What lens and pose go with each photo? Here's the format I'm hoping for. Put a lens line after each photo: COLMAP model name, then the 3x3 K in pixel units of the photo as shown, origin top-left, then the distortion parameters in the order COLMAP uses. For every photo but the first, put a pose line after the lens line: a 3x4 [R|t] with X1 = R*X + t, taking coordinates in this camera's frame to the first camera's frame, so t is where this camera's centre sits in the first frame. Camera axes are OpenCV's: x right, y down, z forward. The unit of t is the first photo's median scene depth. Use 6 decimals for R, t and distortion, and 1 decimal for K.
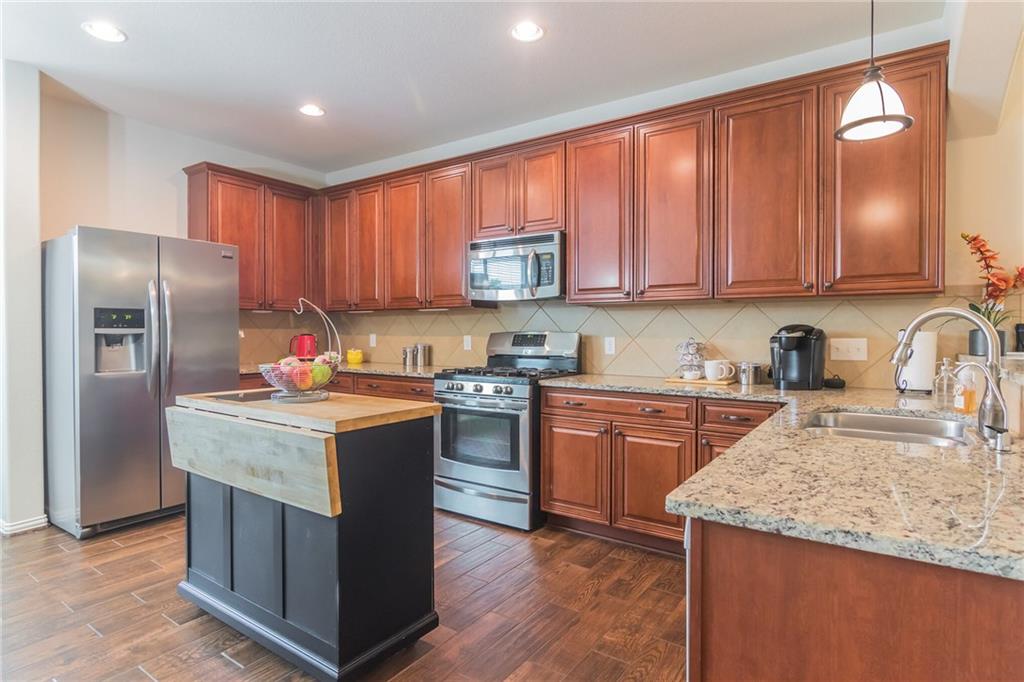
lens RADIAL K [[540.5, 0, 506.4], [0, 540.5, 339.5], [0, 0, 1]] dist [-0.003954, 0.000730]
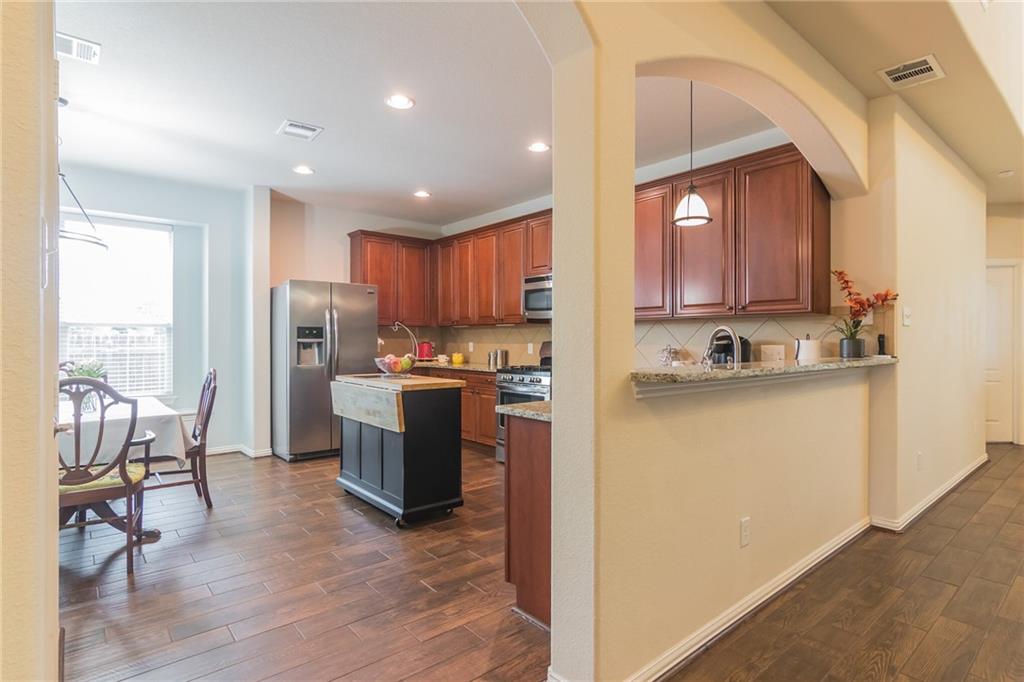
lens RADIAL K [[523.0, 0, 512.0], [0, 523.0, 341.0], [0, 0, 1]] dist [0.003298, 0.000867]
pose [[0.966783, -0.000609, -0.255598, 0.317419], [-0.002869, 0.999908, -0.013235, 0.006527], [0.255582, 0.013529, 0.966693, -0.427965]]
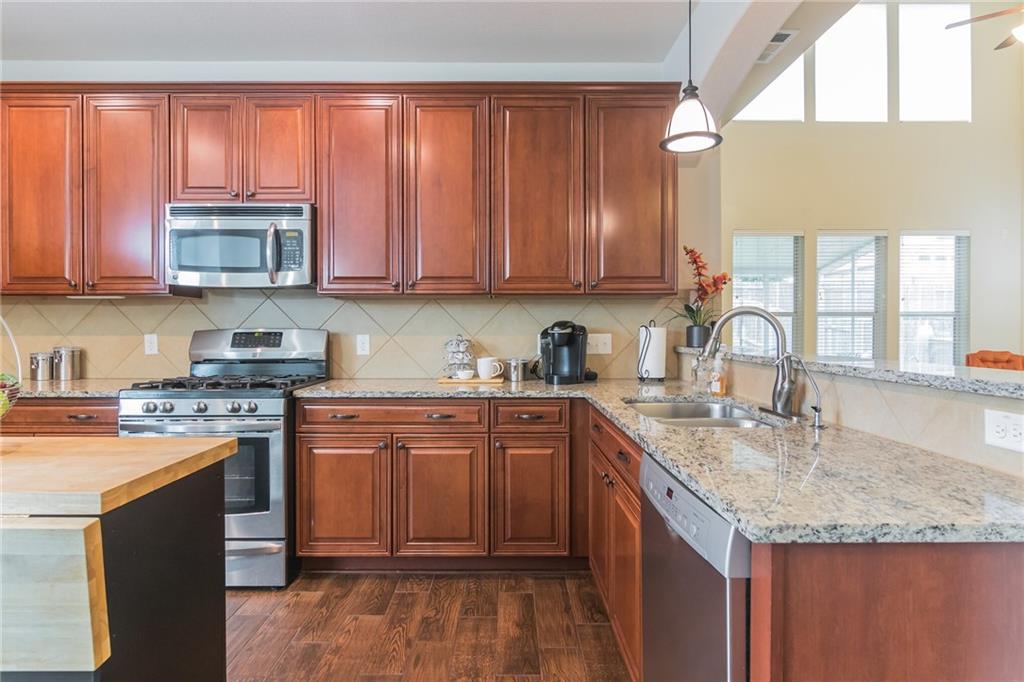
lens RADIAL K [[567.9, 0, 505.1], [0, 567.9, 331.0], [0, 0, 1]] dist [-0.001228, -0.000004]
pose [[0.819599, -0.005672, 0.572910, -0.169197], [0.010897, 0.999924, -0.005690, -0.003318], [-0.572834, 0.010906, 0.819599, 0.157378]]
